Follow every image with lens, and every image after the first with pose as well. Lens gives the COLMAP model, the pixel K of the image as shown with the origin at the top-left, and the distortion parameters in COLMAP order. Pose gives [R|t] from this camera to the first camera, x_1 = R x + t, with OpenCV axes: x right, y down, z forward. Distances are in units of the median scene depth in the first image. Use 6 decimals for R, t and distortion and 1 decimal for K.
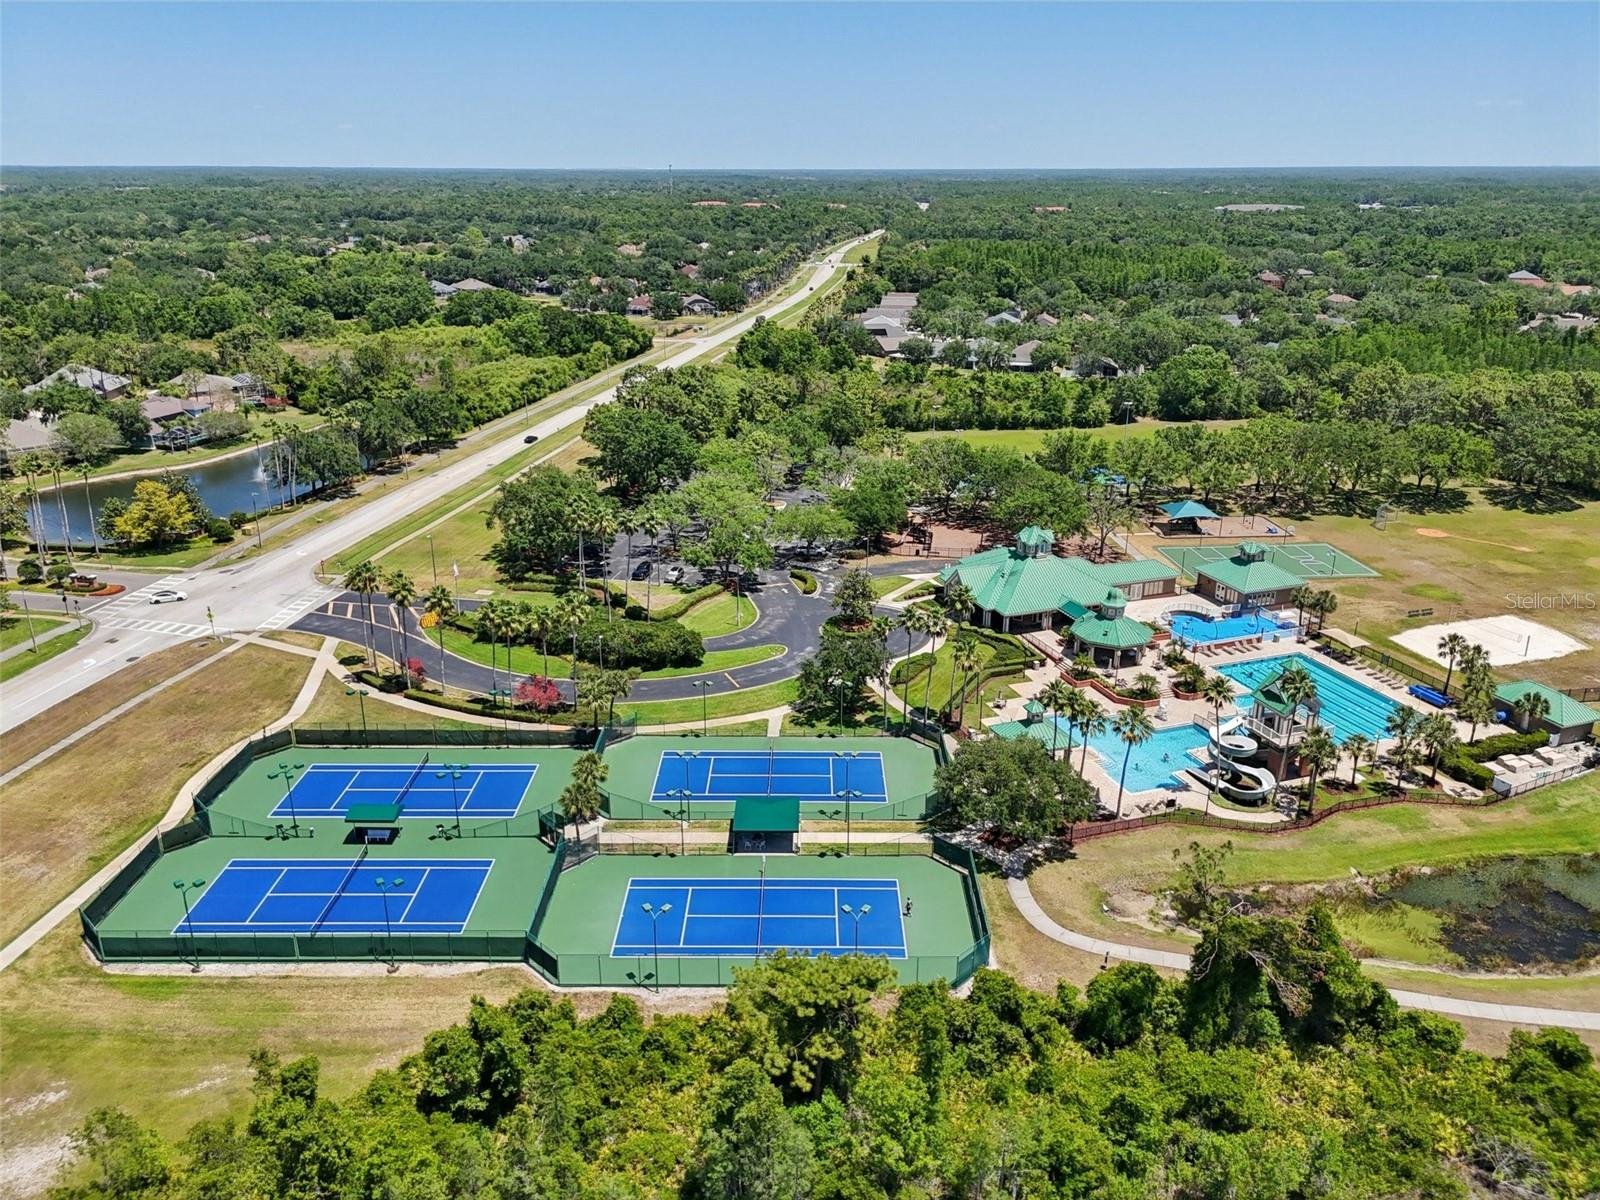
lens RADIAL K [[1170.7, 0, 800.0], [0, 1170.7, 600.0], [0, 0, 1]] dist [0.088697, -0.104115]
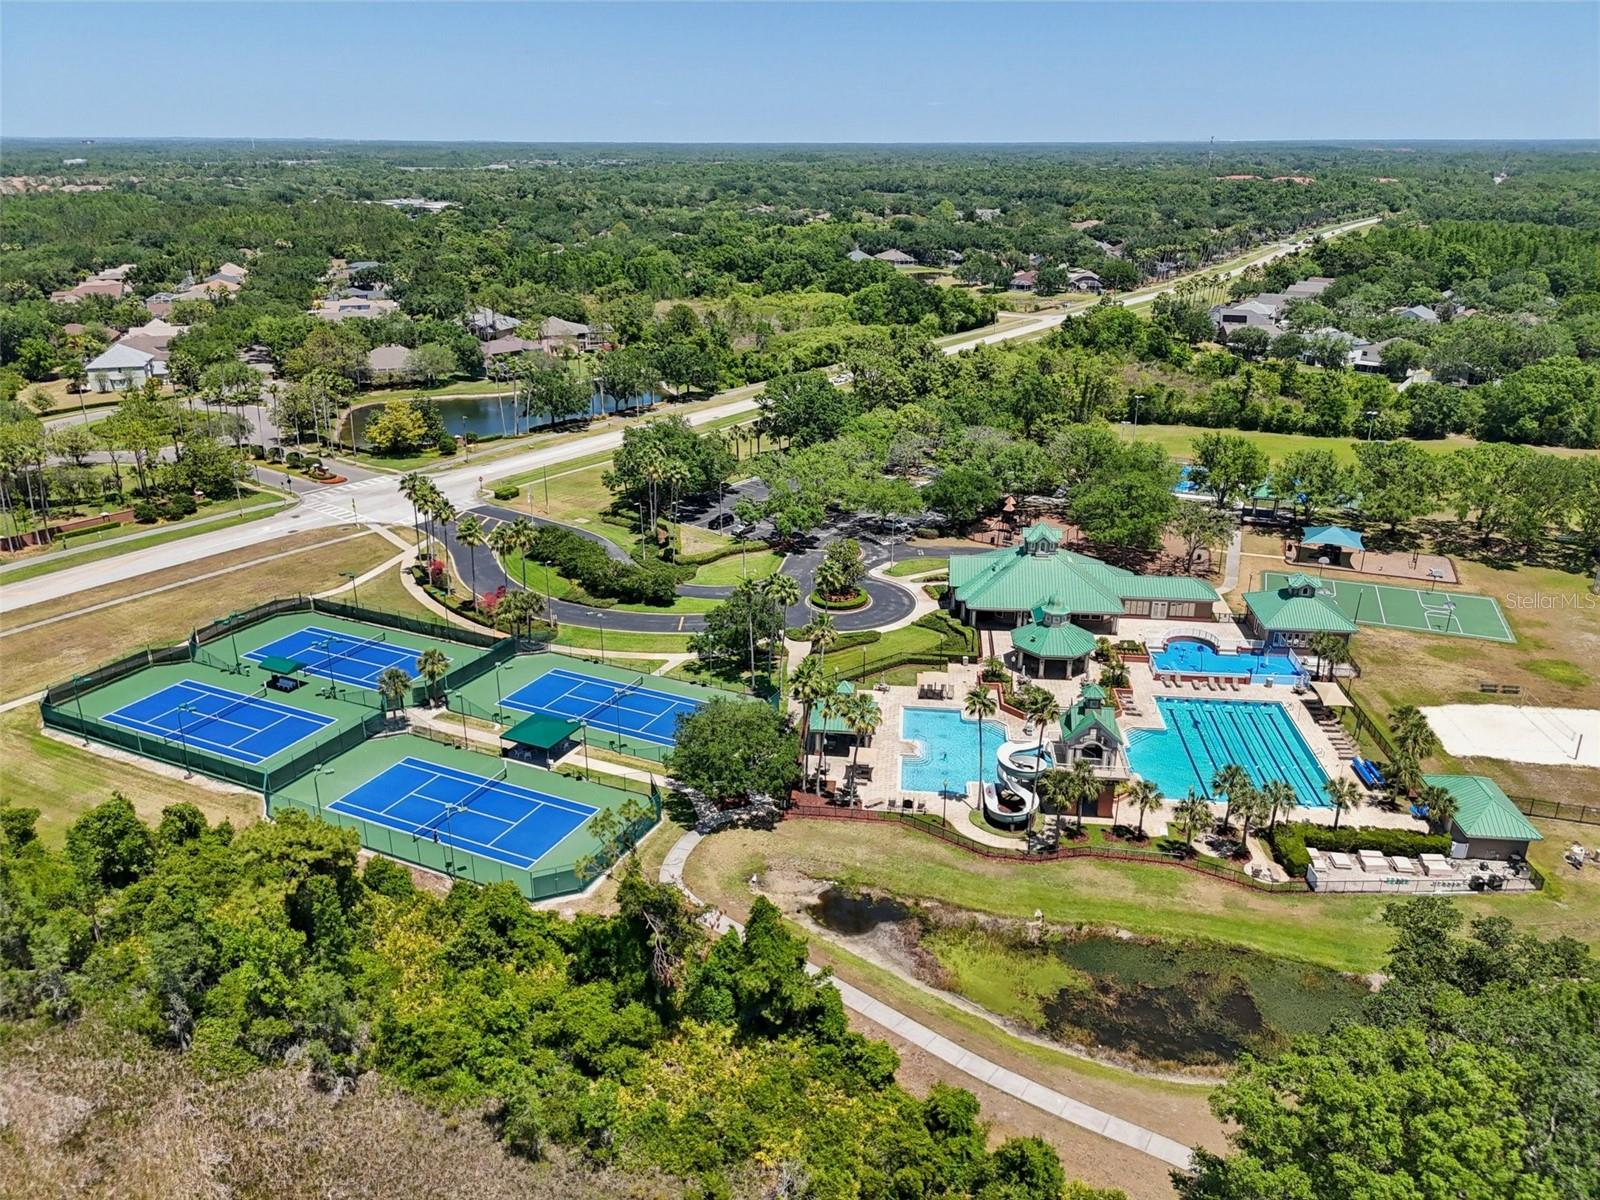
lens RADIAL K [[1170.7, 0, 800.0], [0, 1170.7, 600.0], [0, 0, 1]] dist [0.088697, -0.104115]
pose [[0.903921, 0.155631, -0.398380, 0.433116], [-0.147820, 0.987726, 0.050461, -0.021436], [0.401344, 0.013276, 0.915831, 0.058426]]
